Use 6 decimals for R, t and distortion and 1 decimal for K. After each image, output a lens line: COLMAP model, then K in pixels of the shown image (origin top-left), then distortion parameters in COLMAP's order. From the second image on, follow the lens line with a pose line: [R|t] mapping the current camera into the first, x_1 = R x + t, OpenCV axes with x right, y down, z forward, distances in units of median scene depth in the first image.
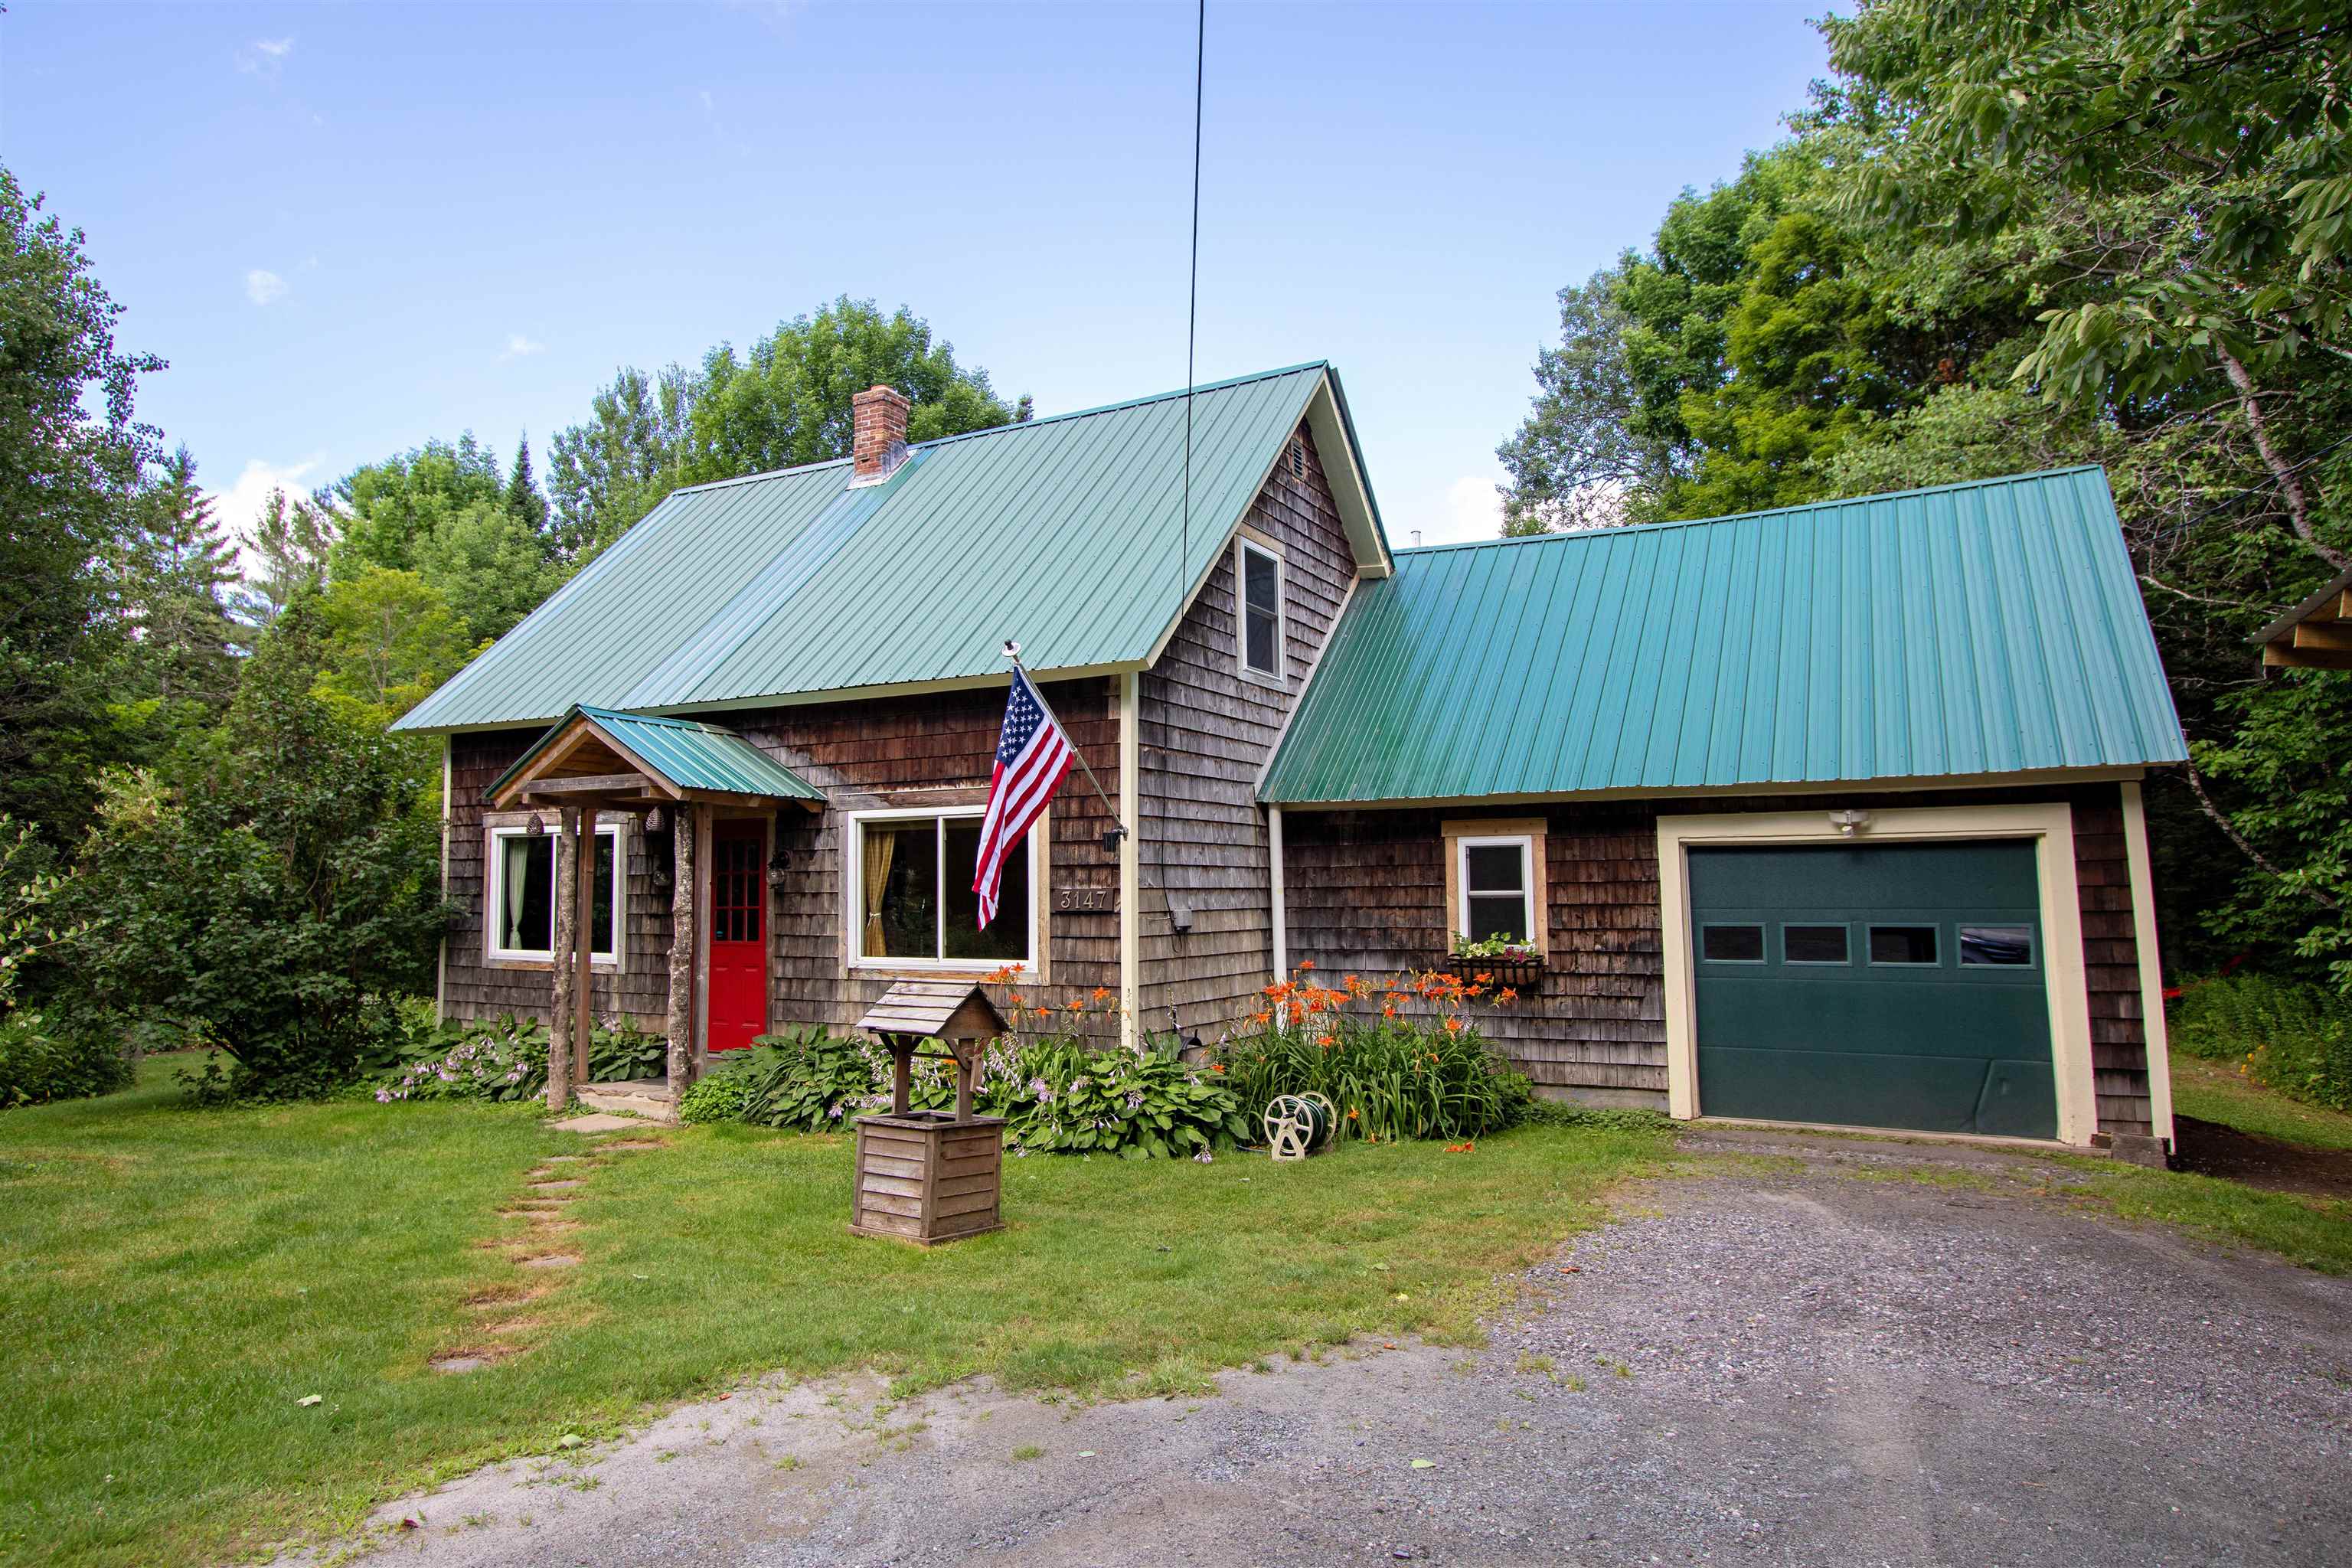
lens RADIAL K [[1356.8, 0, 1117.3], [0, 1356.8, 757.2], [0, 0, 1]] dist [-0.027567, 0.026771]
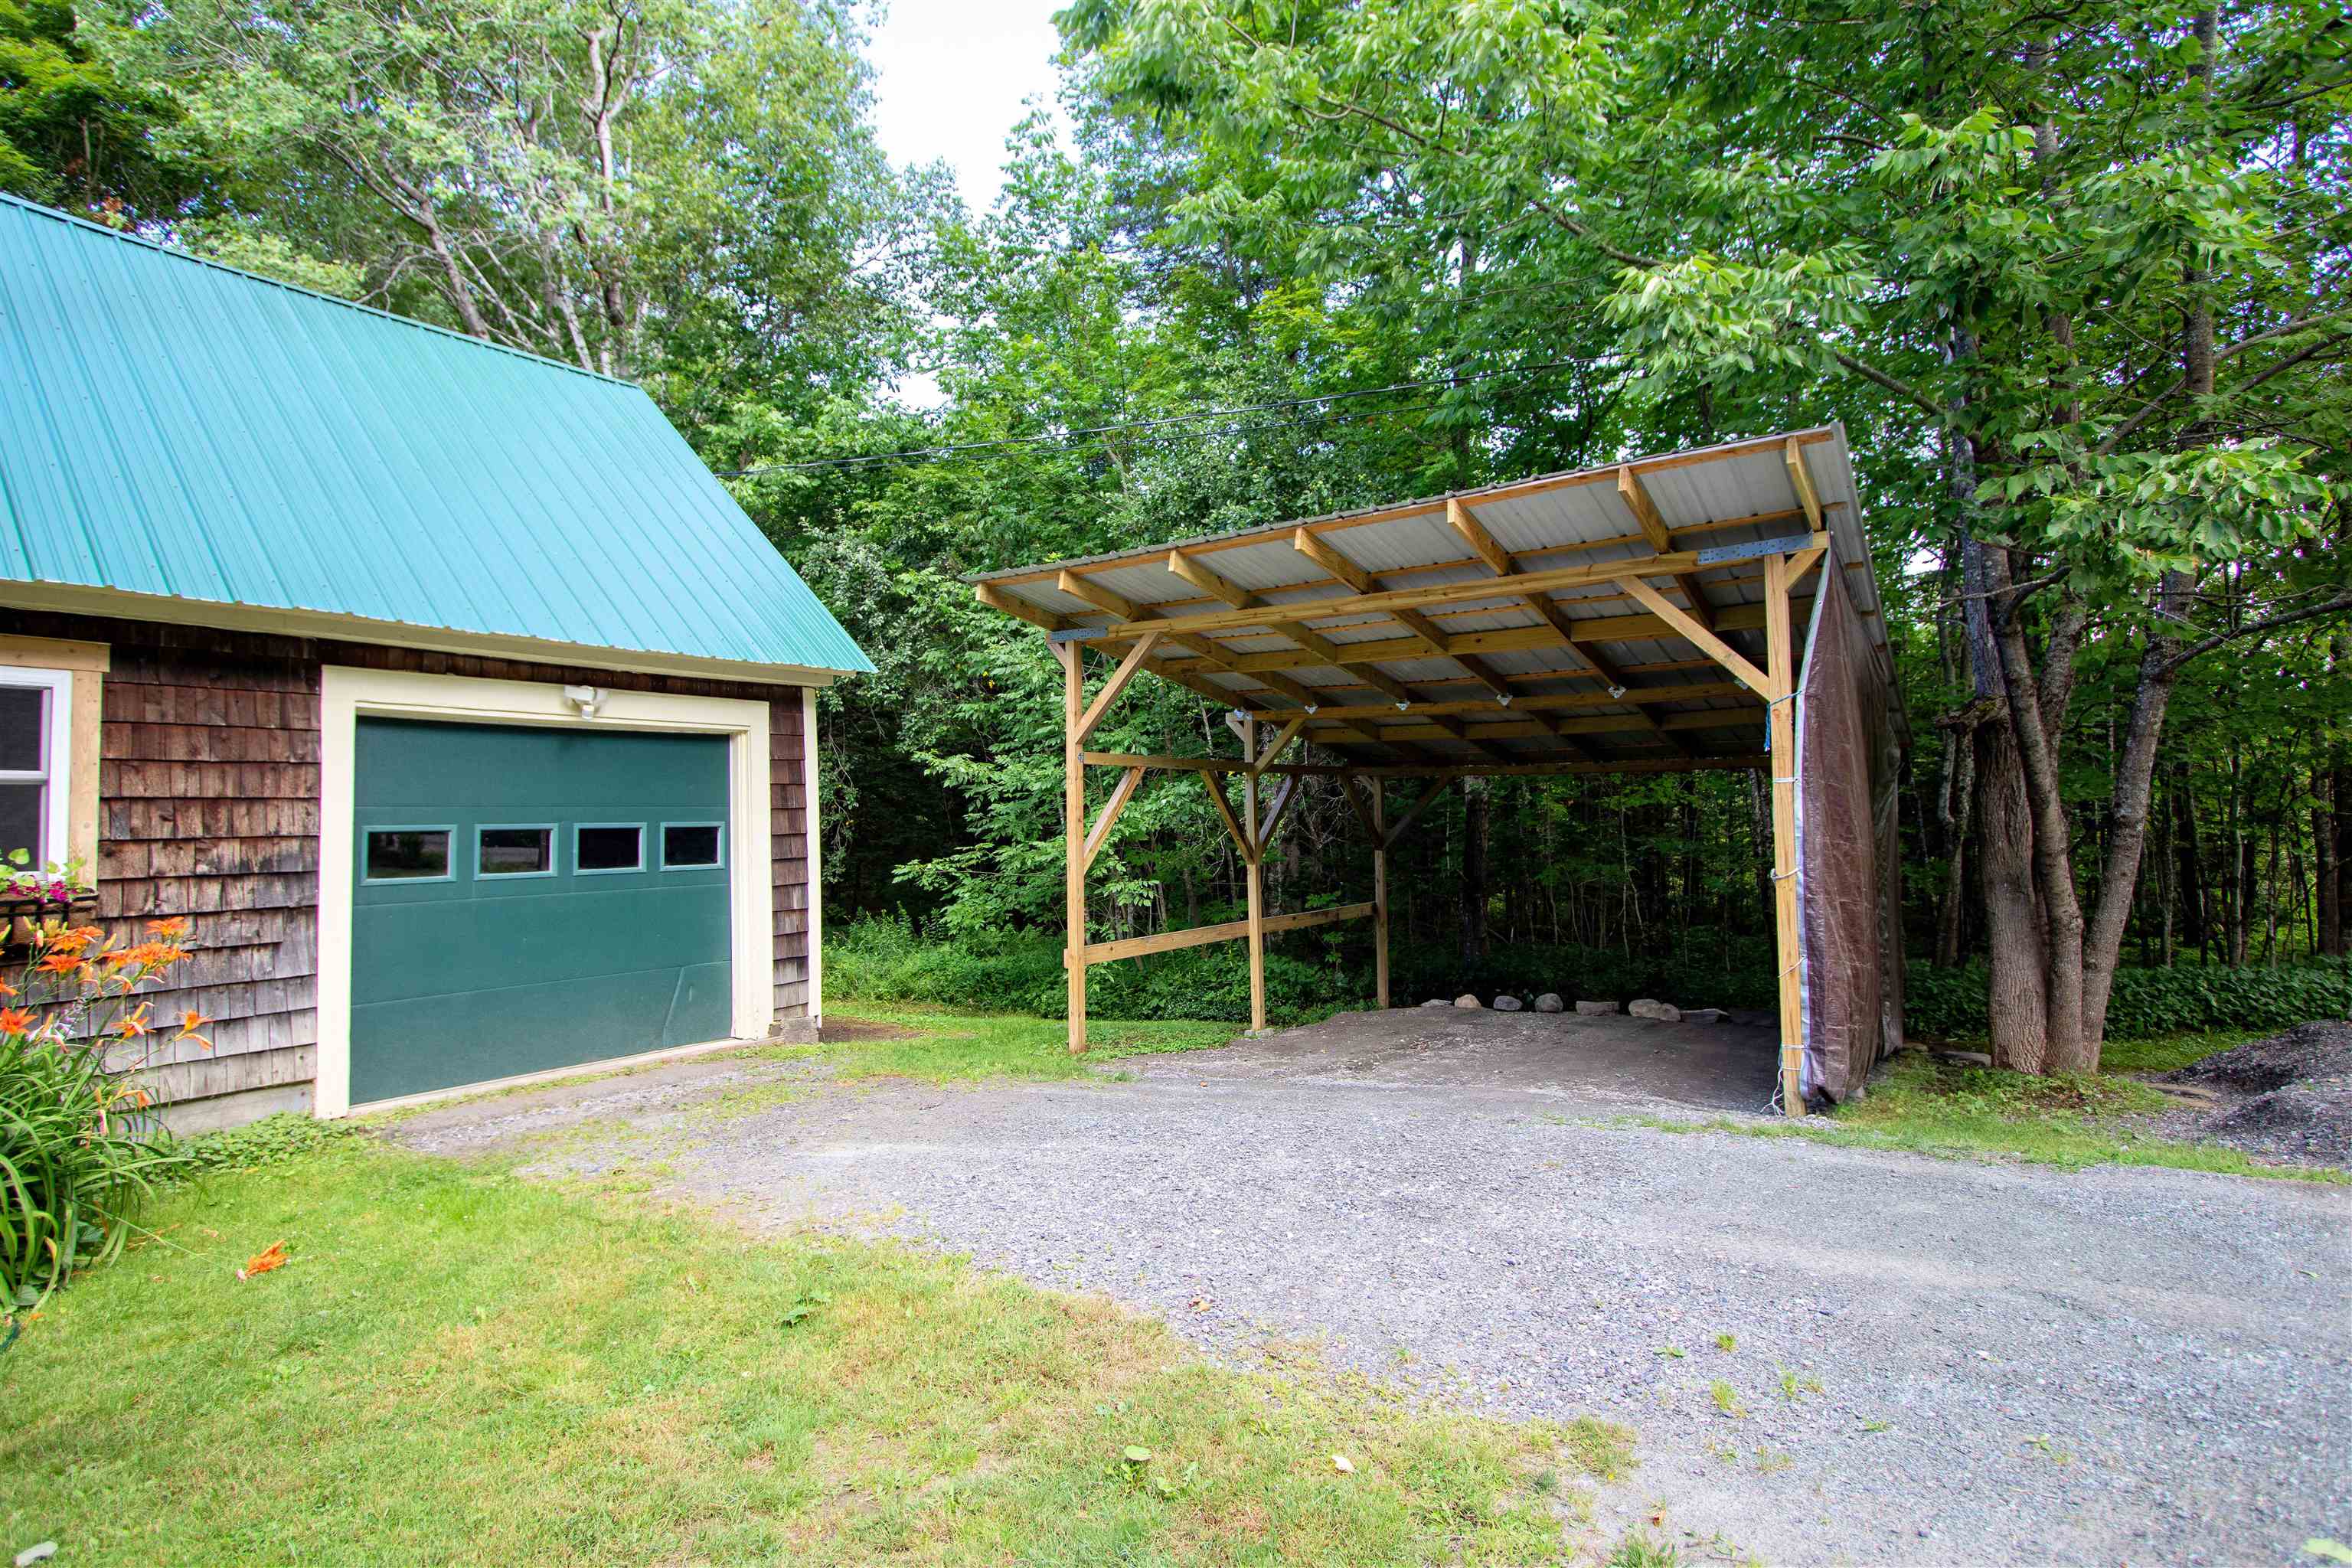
lens RADIAL K [[1192.7, 0, 1190.2], [0, 1192.7, 772.5], [0, 0, 1]] dist [-0.004398, -0.001158]
pose [[0.086113, 0.041536, 0.995419, -0.135577], [-0.088979, 0.995458, -0.033840, 0.077388], [-0.992304, -0.085658, 0.089418, 0.524108]]
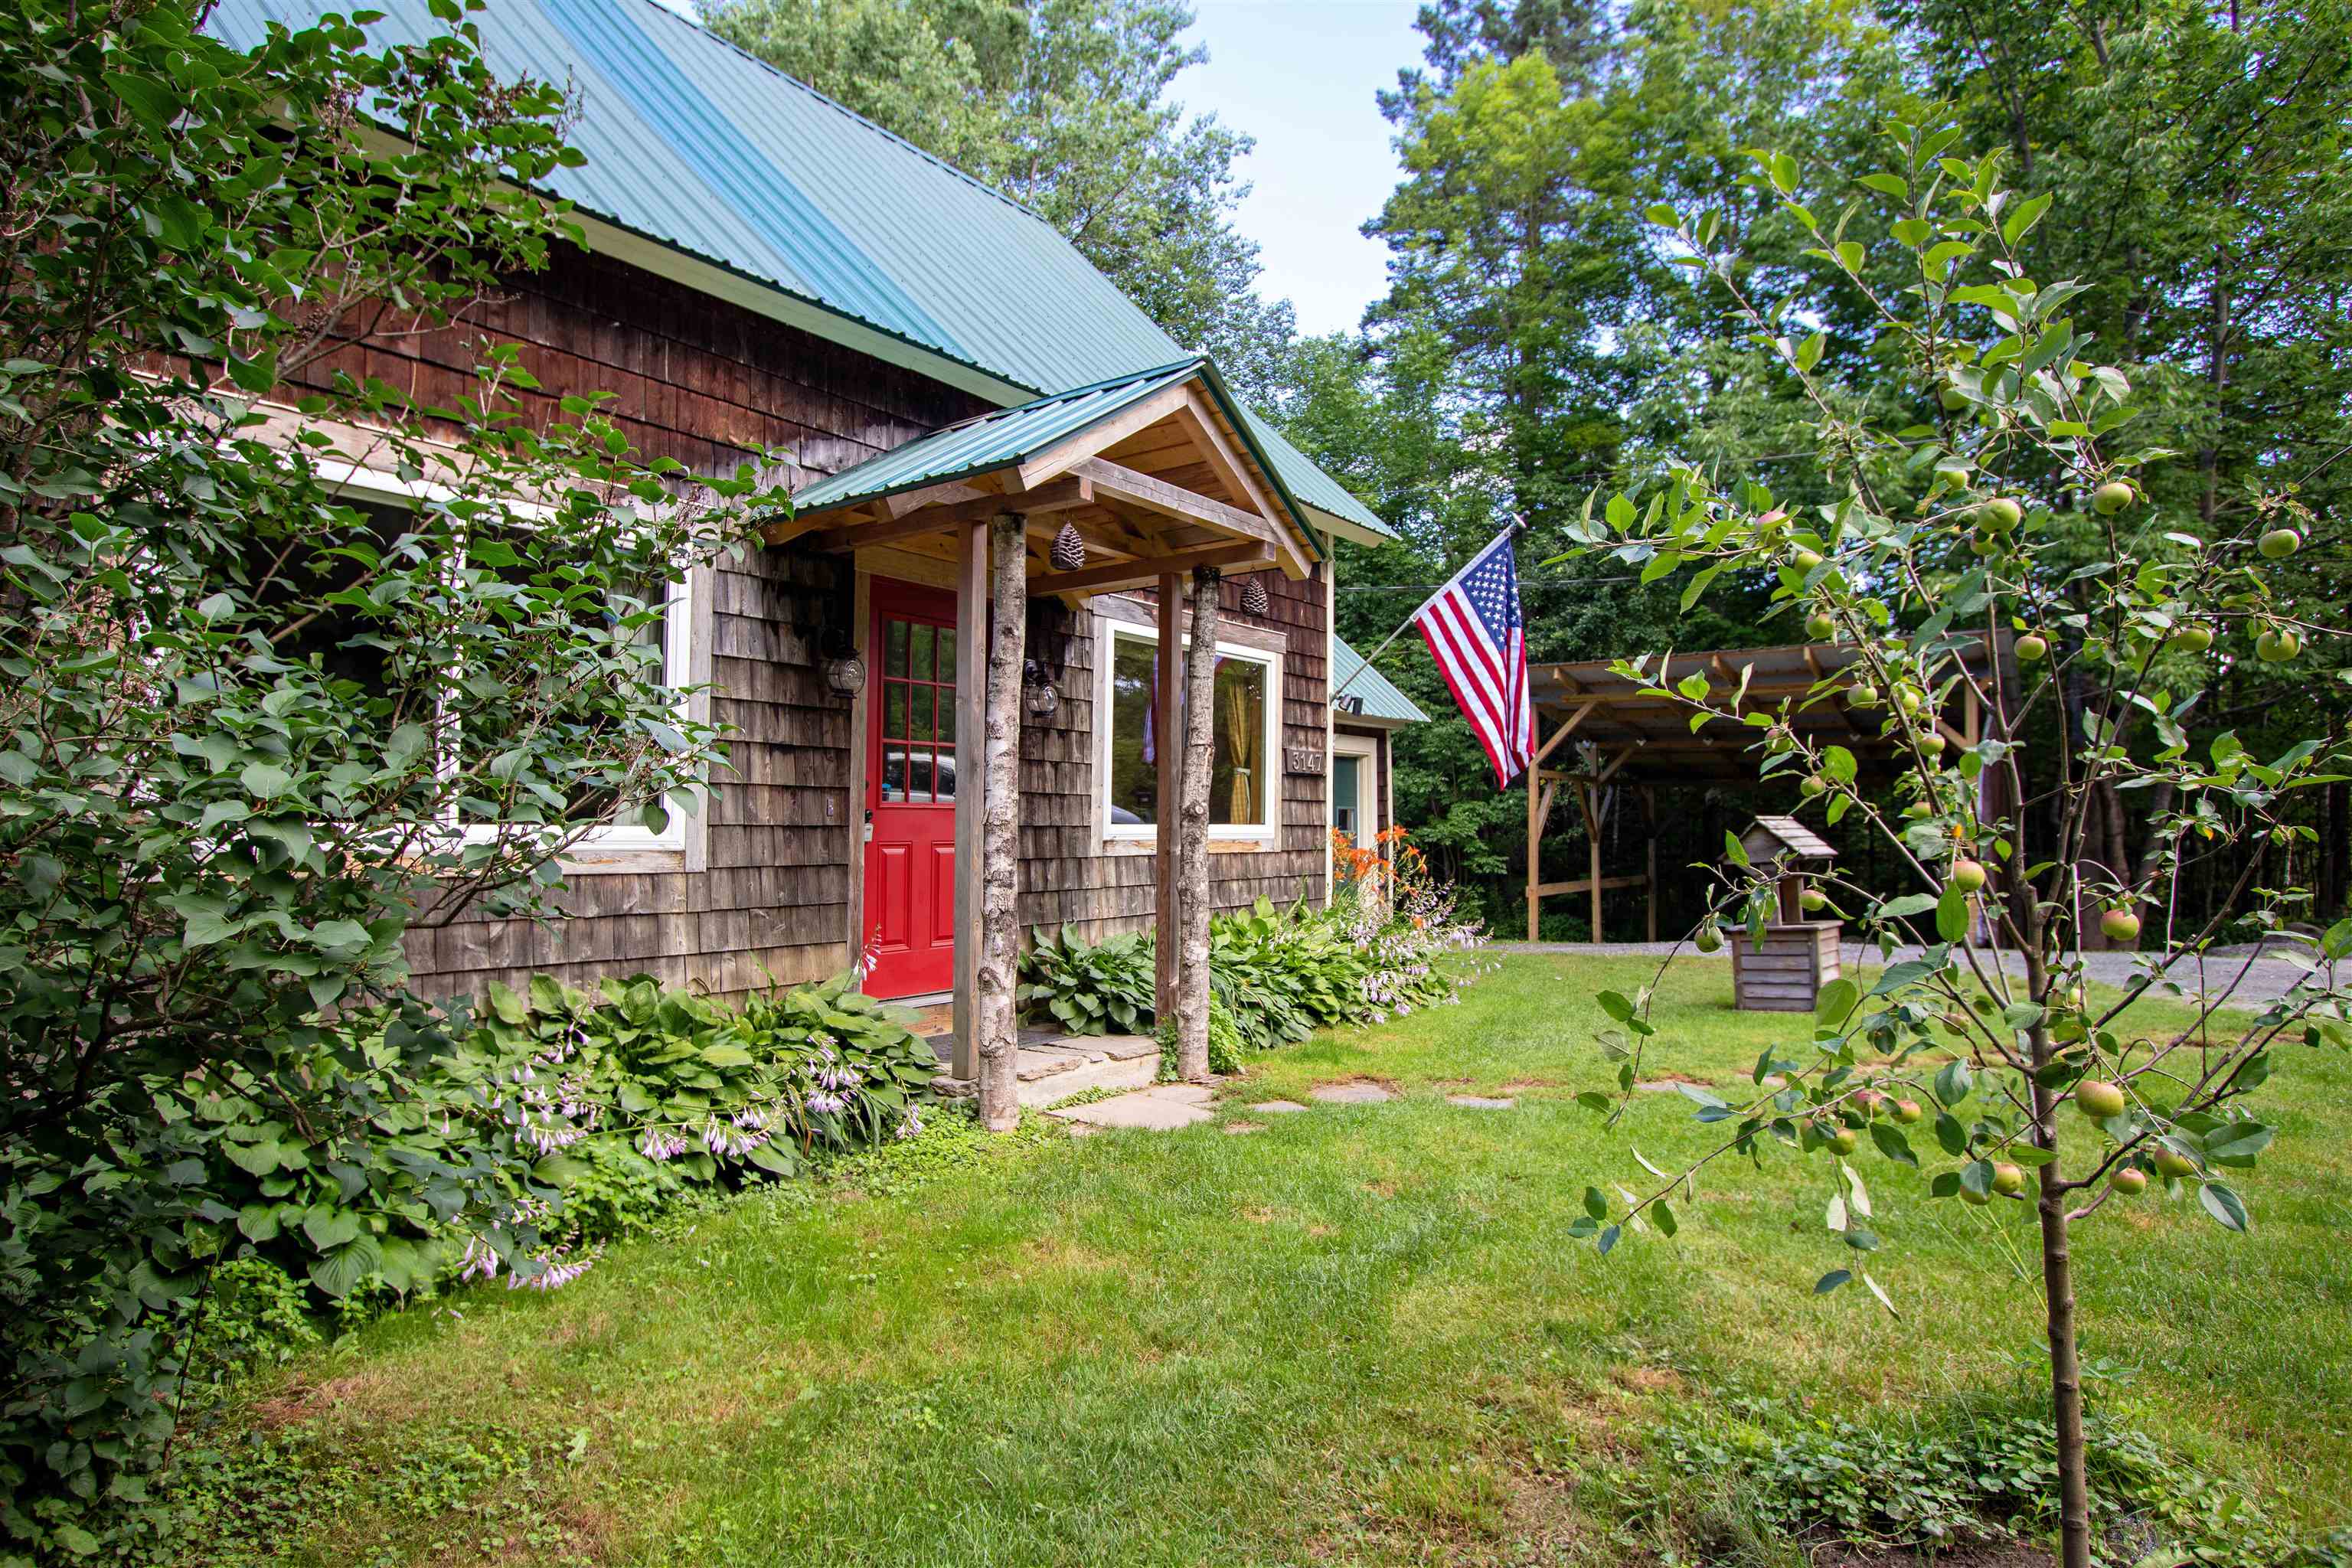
lens RADIAL K [[1334.9, 0, 1127.0], [0, 1334.9, 789.2], [0, 0, 1]] dist [-0.000238, -0.000028]
pose [[0.130196, 0.035135, 0.990866, -0.929551], [-0.106629, 0.994072, -0.021238, 0.149566], [-0.985738, -0.102890, 0.133171, 0.939678]]
